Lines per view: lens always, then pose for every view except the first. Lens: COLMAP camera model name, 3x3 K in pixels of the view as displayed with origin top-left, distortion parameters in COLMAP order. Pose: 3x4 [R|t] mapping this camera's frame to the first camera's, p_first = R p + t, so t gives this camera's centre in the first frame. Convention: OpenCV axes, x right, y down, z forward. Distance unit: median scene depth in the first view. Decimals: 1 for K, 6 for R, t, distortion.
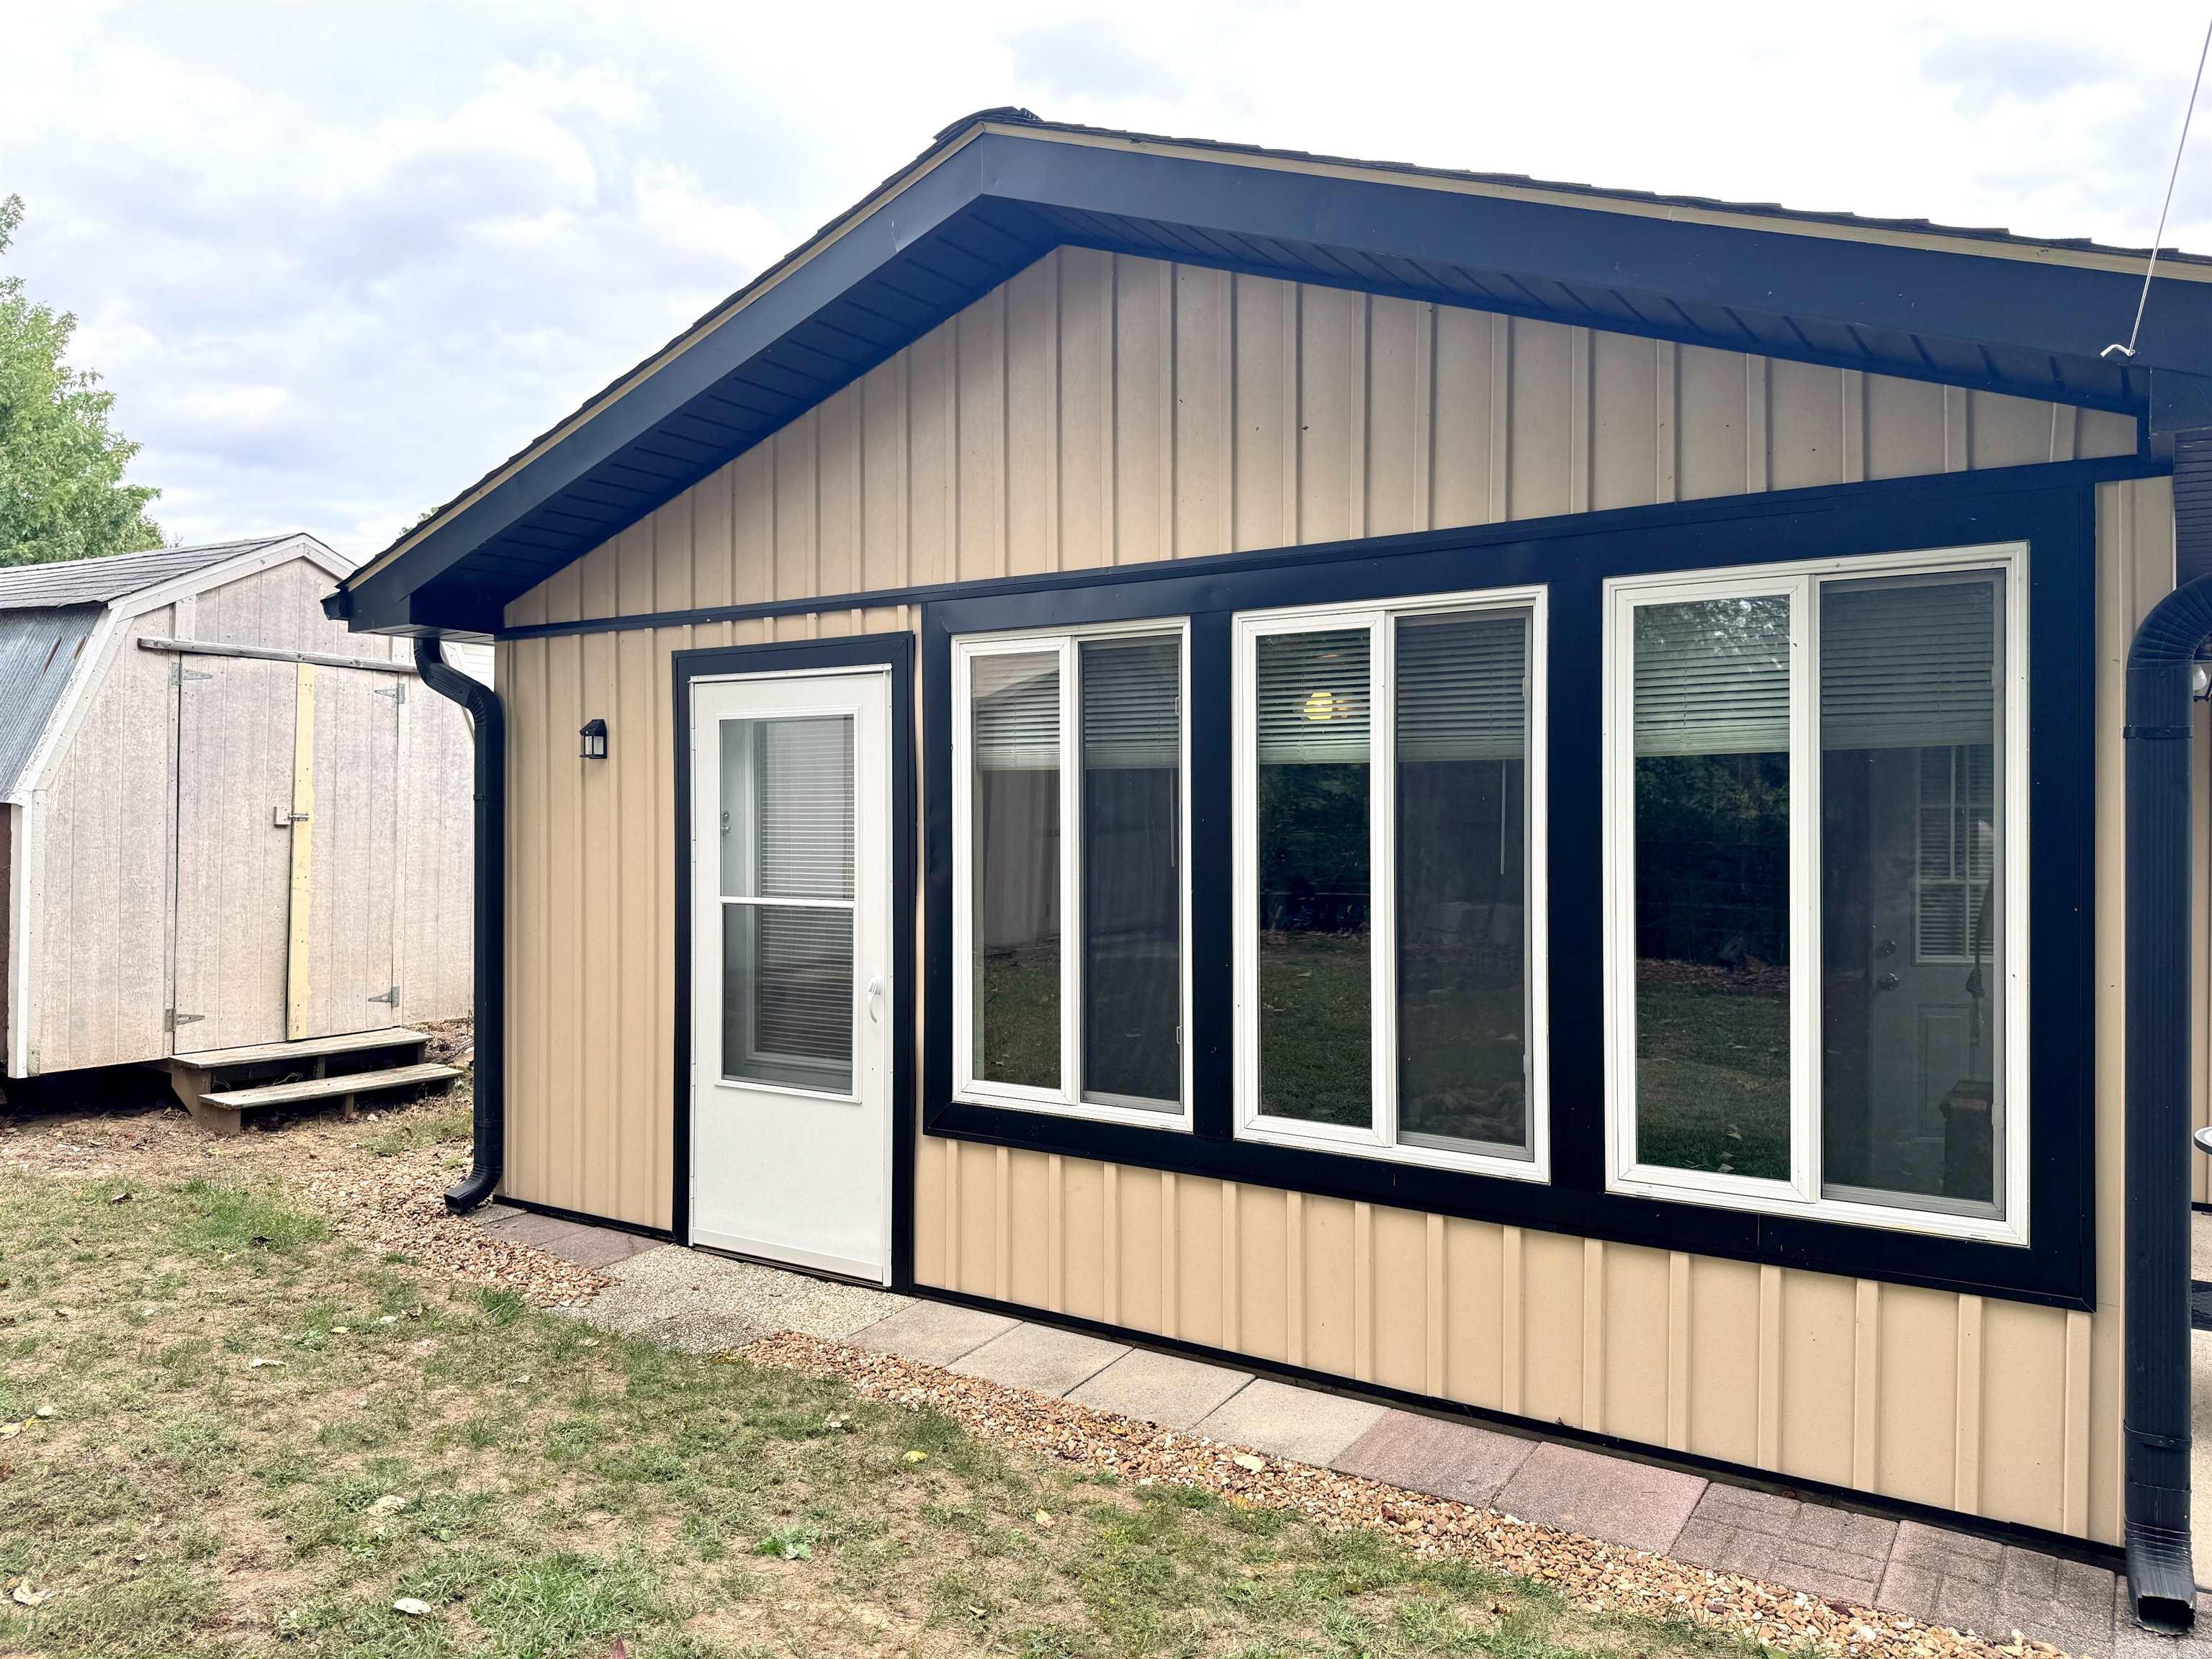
lens RADIAL K [[1553.9, 0, 1102.1], [0, 1553.9, 830.5], [0, 0, 1]] dist [0.051115, -0.055043]
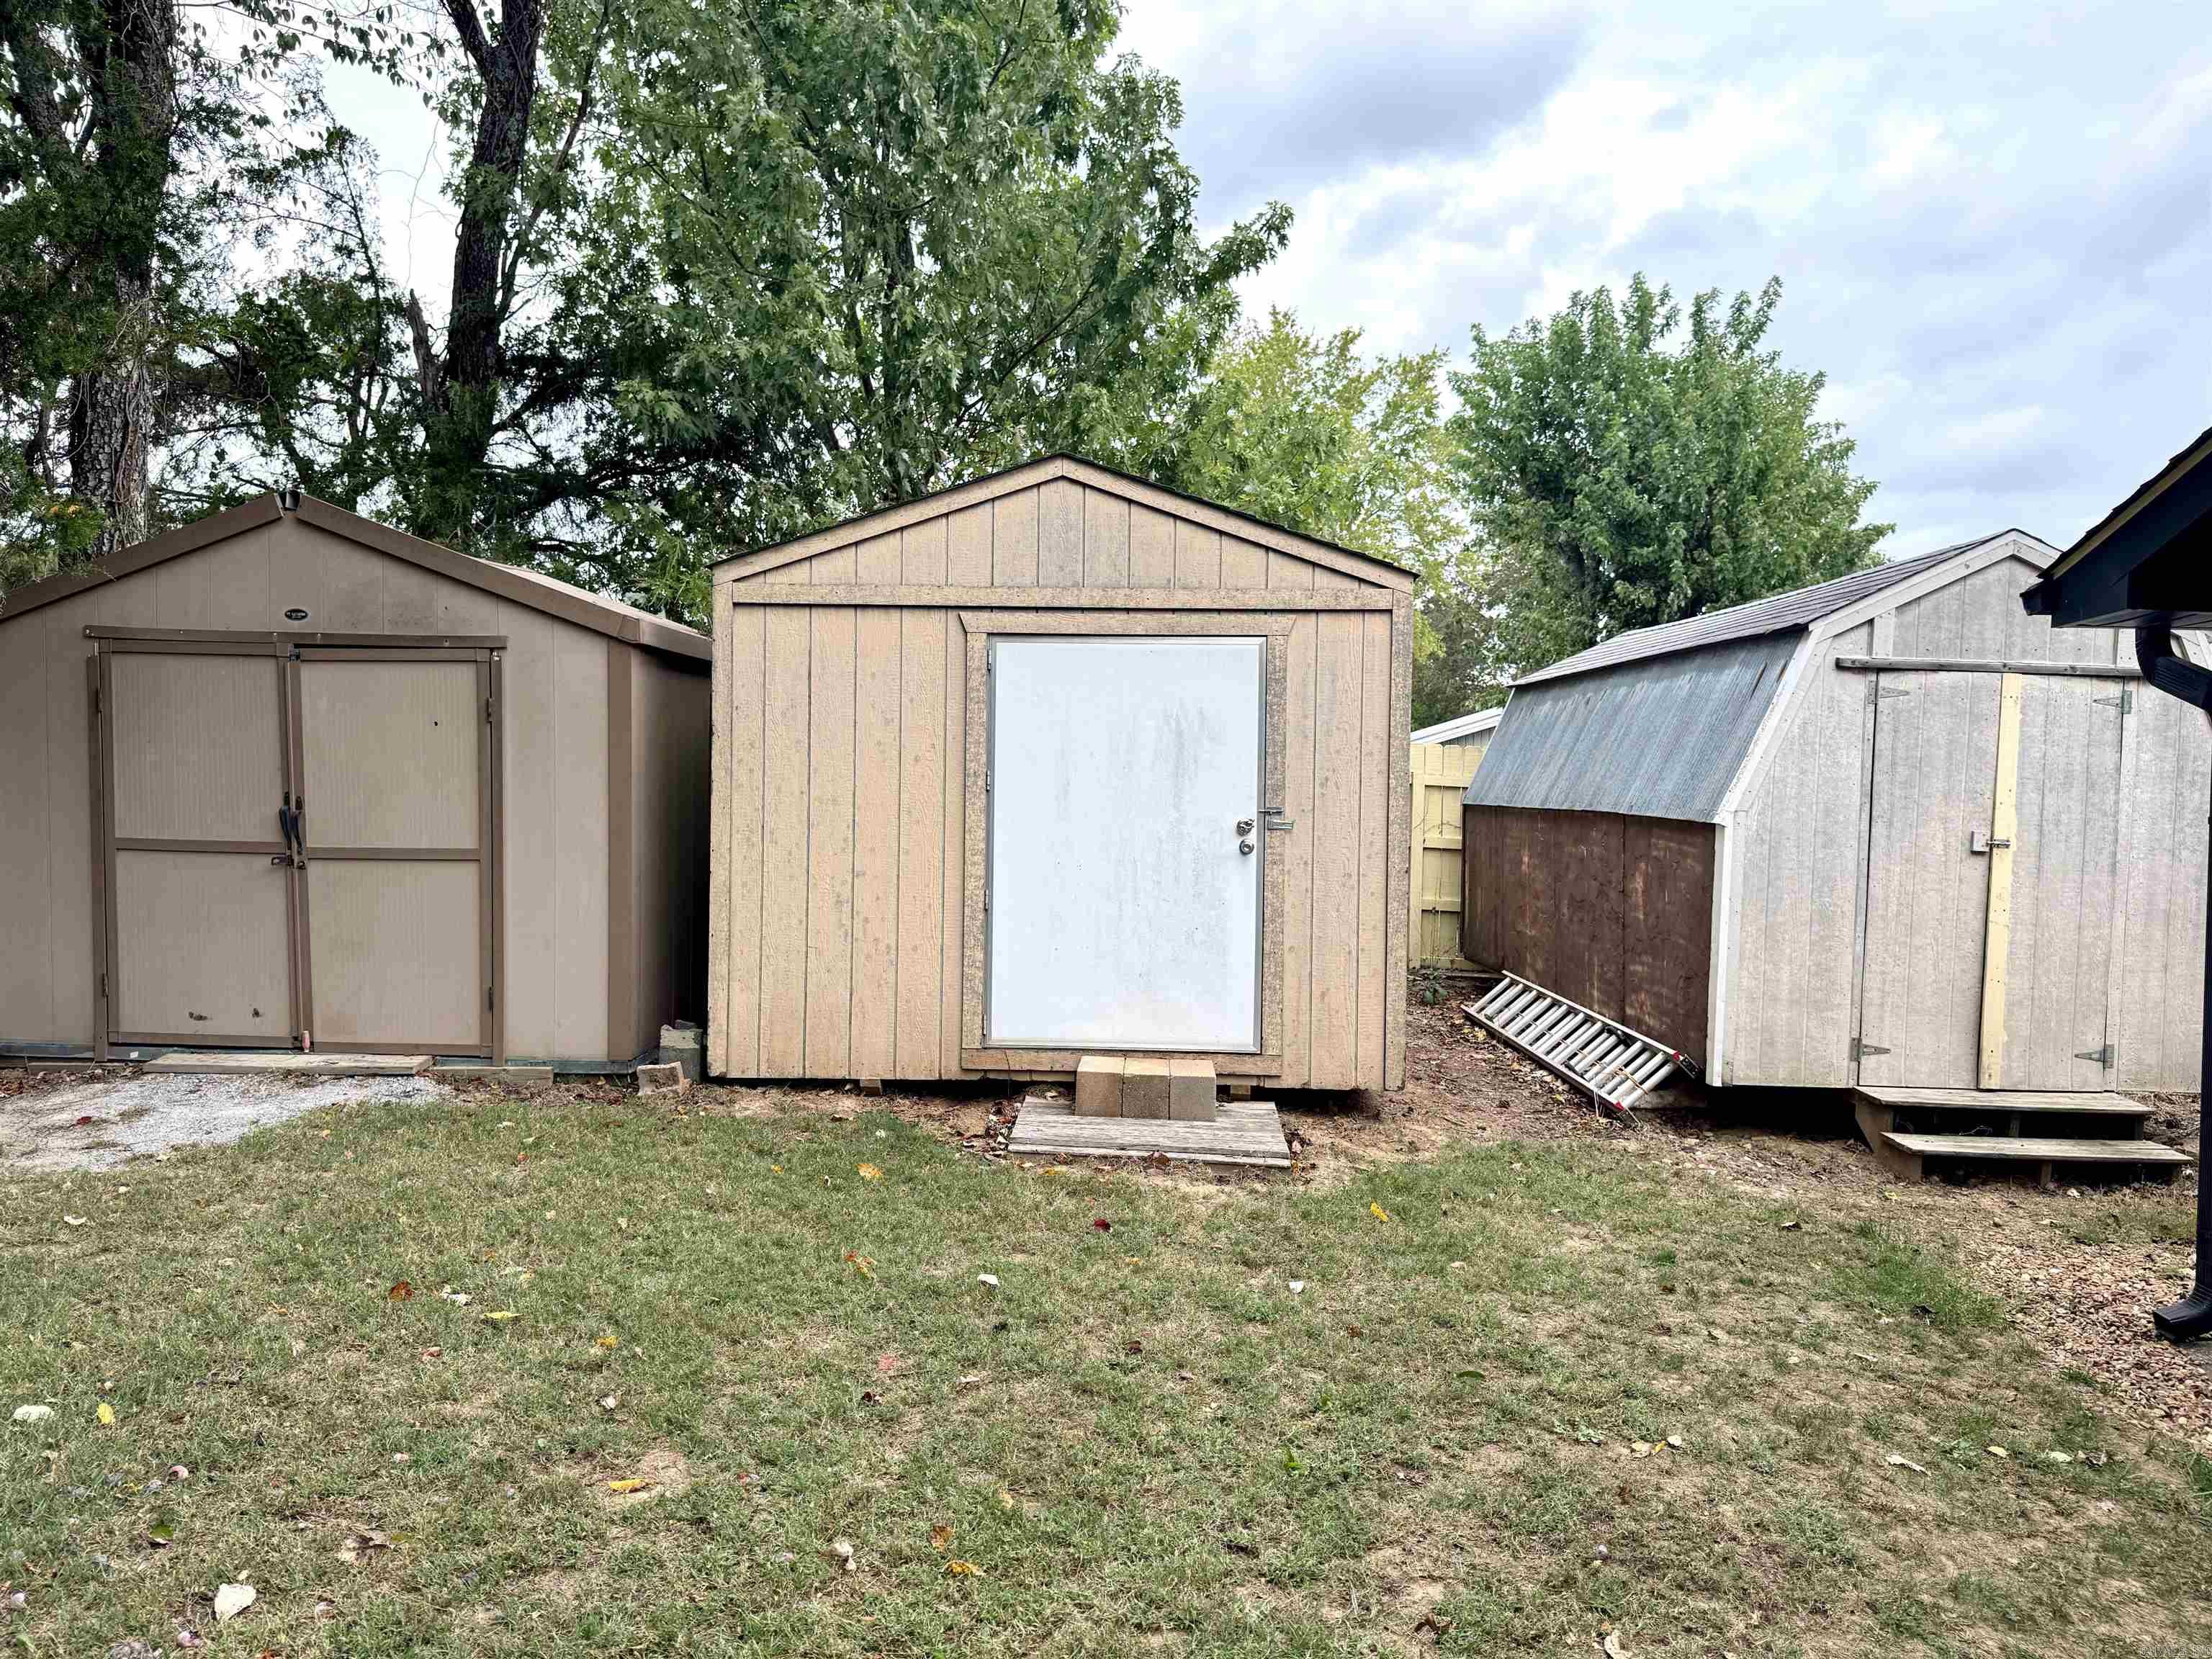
lens RADIAL K [[1553.9, 0, 1124.5], [0, 1553.9, 832.6], [0, 0, 1]] dist [0.051115, -0.055043]
pose [[0.539673, 0.015036, -0.841740, -0.024679], [-0.031964, 0.999486, -0.002640, 0.004155], [0.841268, 0.028330, 0.539876, 0.098063]]
